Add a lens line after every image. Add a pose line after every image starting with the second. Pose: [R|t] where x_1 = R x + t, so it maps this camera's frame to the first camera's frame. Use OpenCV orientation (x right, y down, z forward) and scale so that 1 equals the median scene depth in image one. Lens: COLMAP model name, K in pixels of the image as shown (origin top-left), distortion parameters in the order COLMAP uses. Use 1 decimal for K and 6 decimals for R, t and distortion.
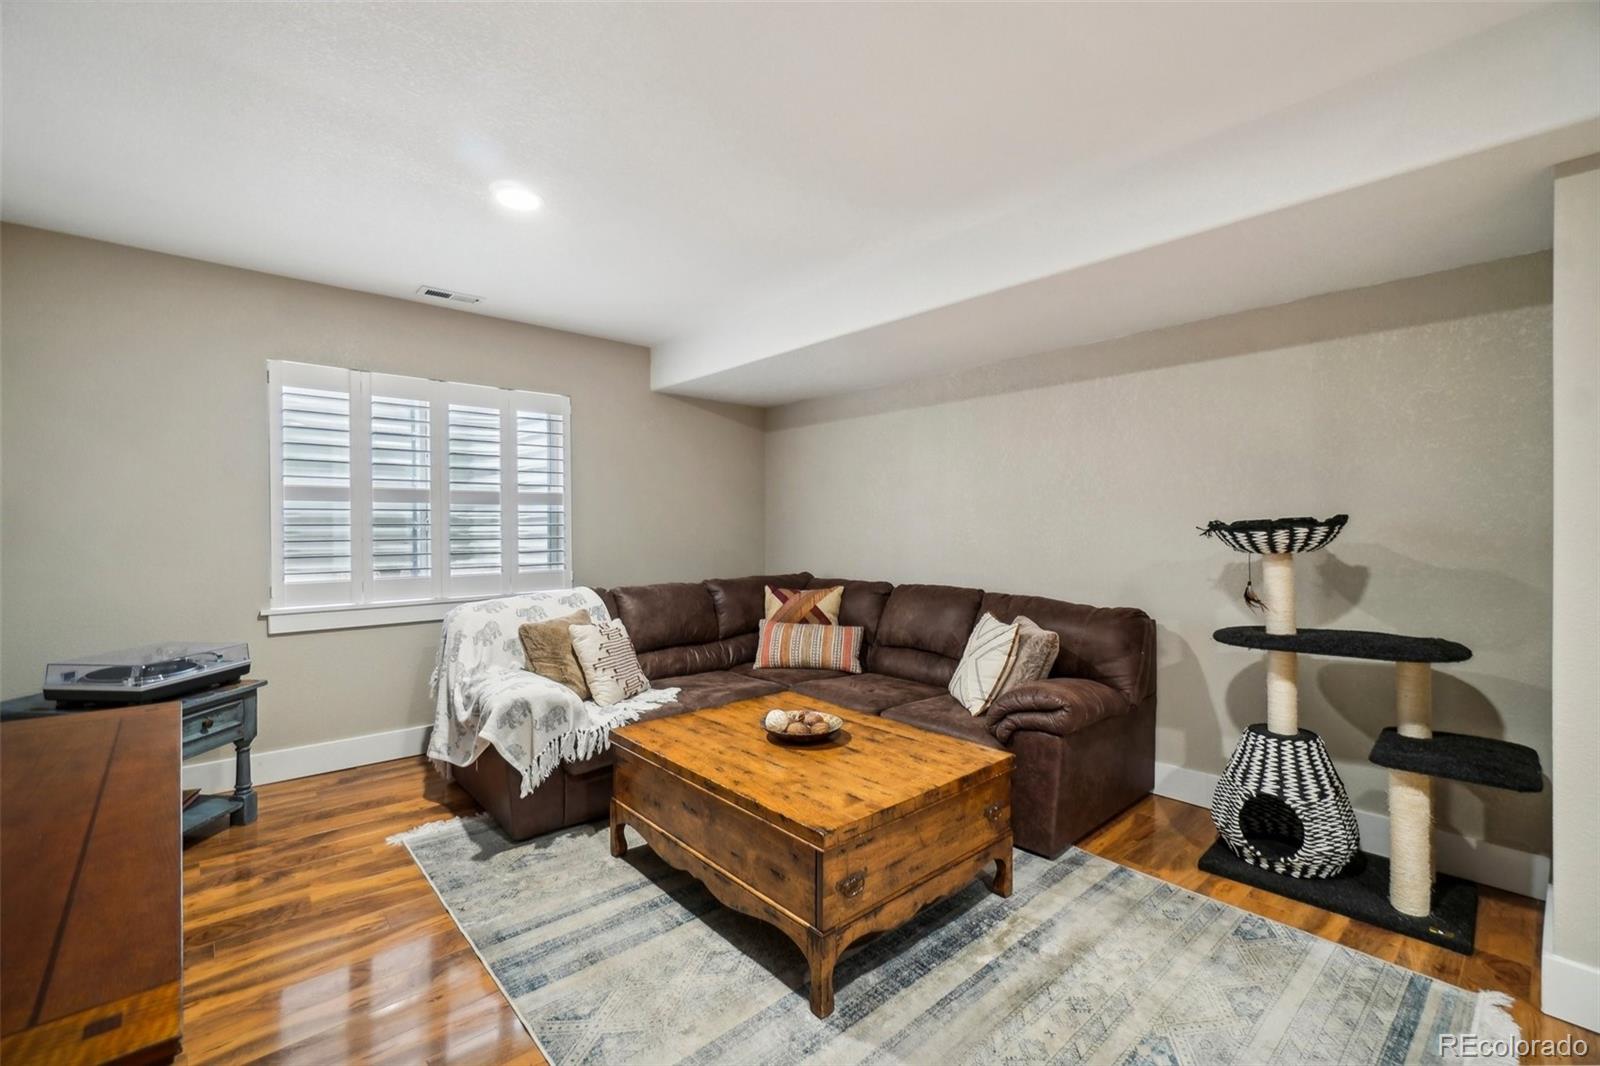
lens RADIAL K [[677.5, 0, 762.4], [0, 677.5, 532.2], [0, 0, 1]] dist [0.000513, 0.000101]
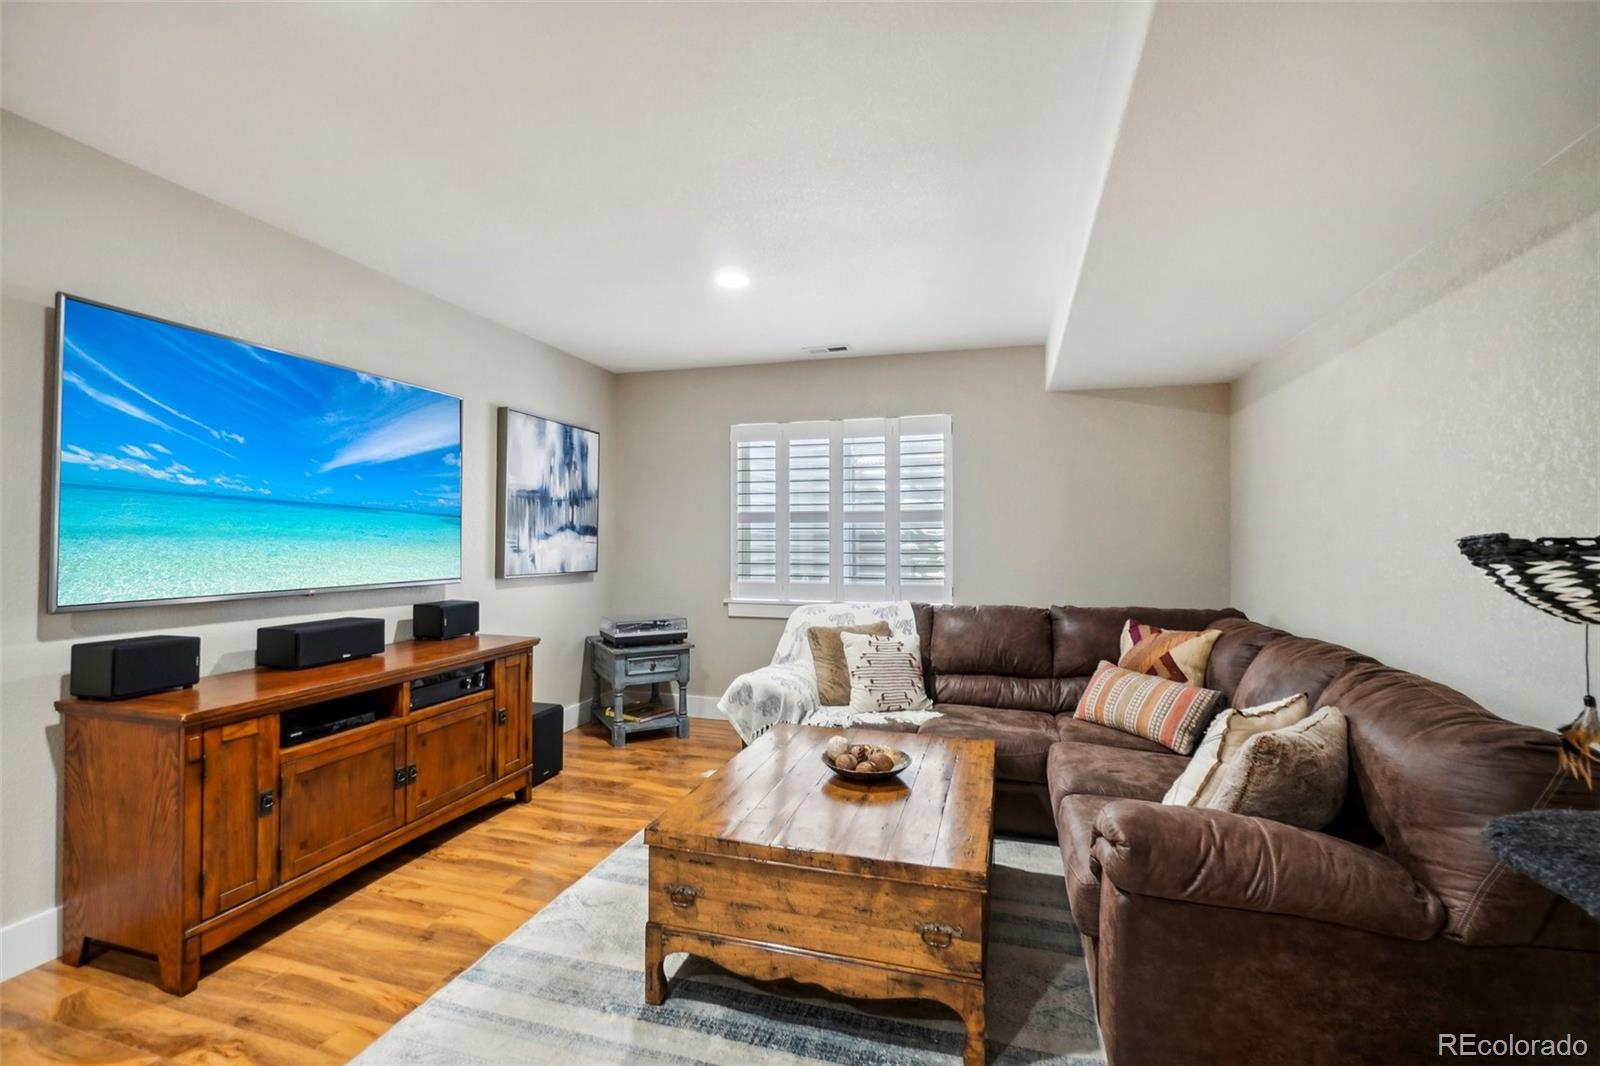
lens RADIAL K [[700.2, 0, 792.3], [0, 700.2, 528.3], [0, 0, 1]] dist [-0.005125, 0.000088]
pose [[0.548037, -0.011558, -0.836374, 0.582170], [-0.013786, 0.999644, -0.022848, -0.003118], [0.836340, 0.024052, 0.547683, 0.292132]]
